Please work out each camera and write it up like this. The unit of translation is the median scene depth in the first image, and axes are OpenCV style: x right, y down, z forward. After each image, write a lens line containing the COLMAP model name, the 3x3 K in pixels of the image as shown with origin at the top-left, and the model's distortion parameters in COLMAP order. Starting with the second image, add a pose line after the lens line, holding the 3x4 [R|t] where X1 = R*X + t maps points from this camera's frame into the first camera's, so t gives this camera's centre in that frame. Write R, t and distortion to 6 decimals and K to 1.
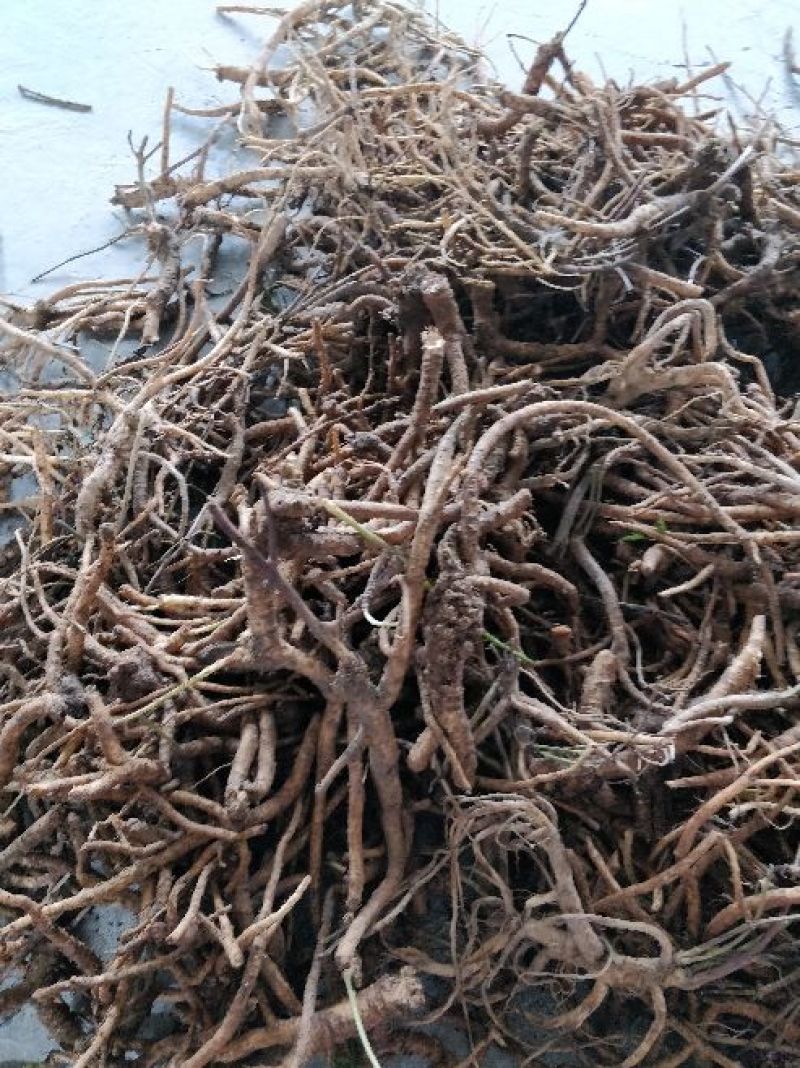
lens RADIAL K [[878.6, 0, 410.4], [0, 878.6, 547.9], [0, 0, 1]] dist [0.062680, -0.094635]
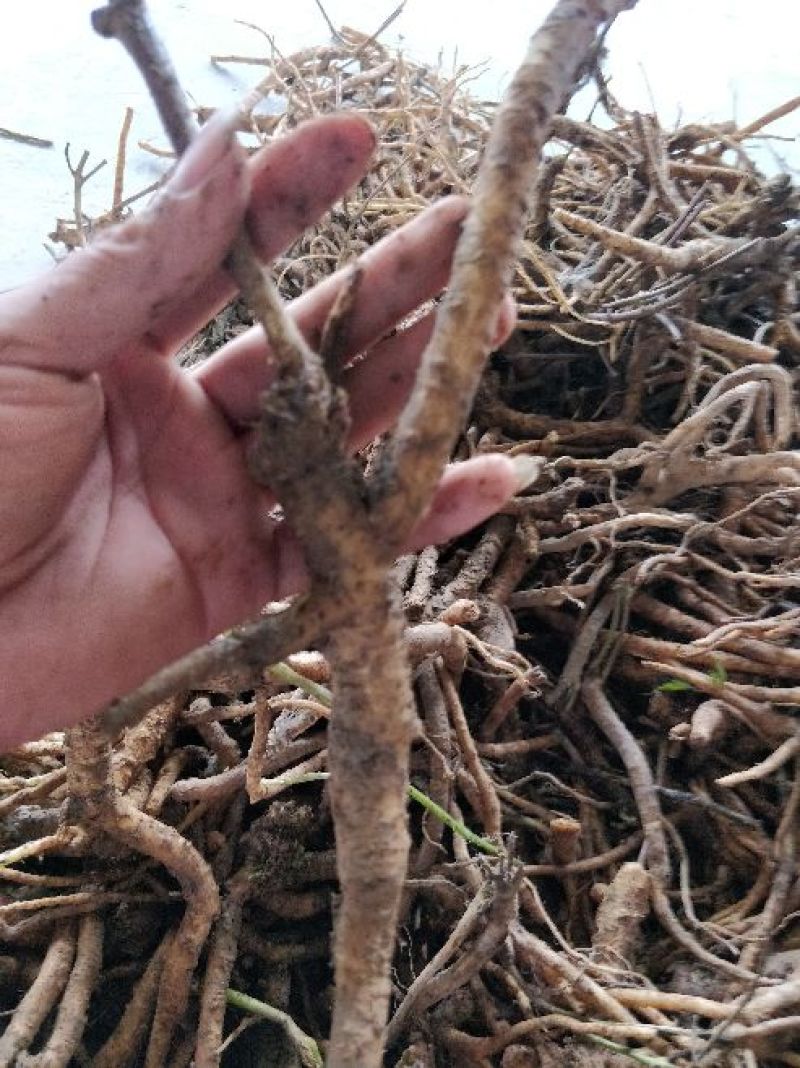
lens RADIAL K [[880.4, 0, 404.0], [0, 880.4, 538.1], [0, 0, 1]] dist [0.059611, -0.089190]
pose [[0.997177, 0.073062, -0.017330, 0.046079], [-0.074885, 0.984620, -0.157848, -0.001546], [0.005531, 0.158700, 0.987311, 0.295540]]
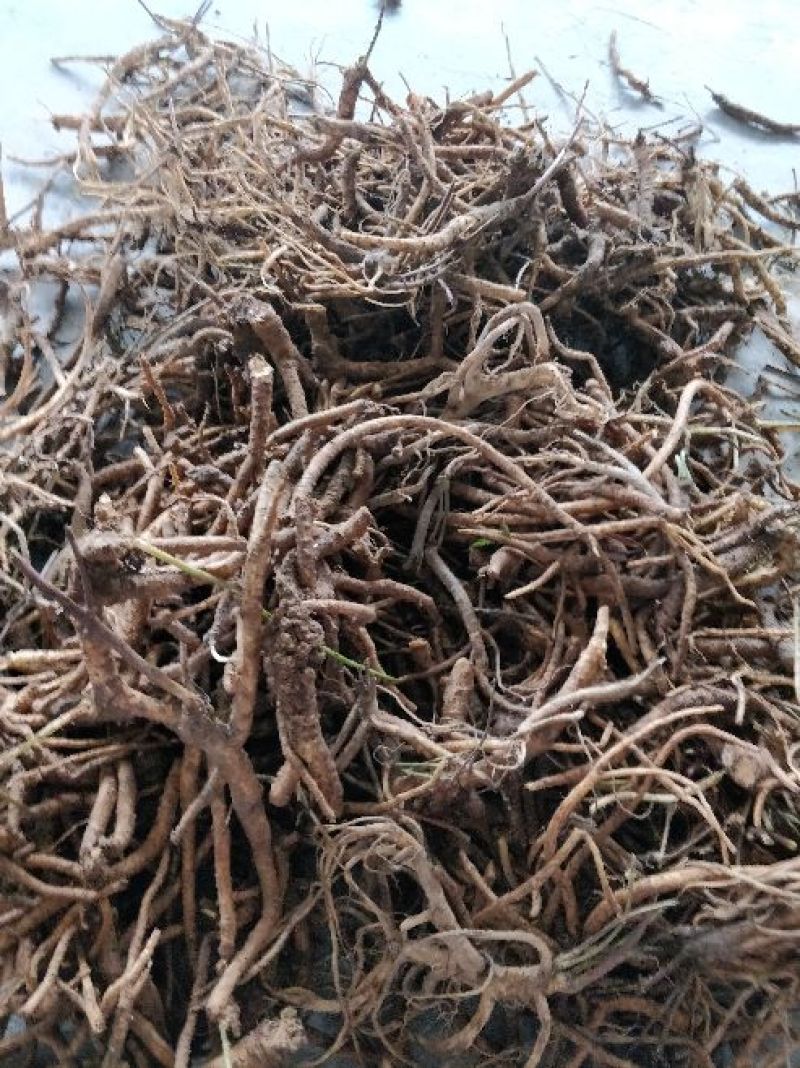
lens RADIAL K [[880.4, 0, 404.0], [0, 880.4, 538.1], [0, 0, 1]] dist [0.059611, -0.089190]
pose [[0.993039, -0.106641, 0.050014, 0.109487], [0.108307, 0.993607, -0.031857, 0.004527], [-0.046297, 0.037052, 0.998240, 0.001884]]
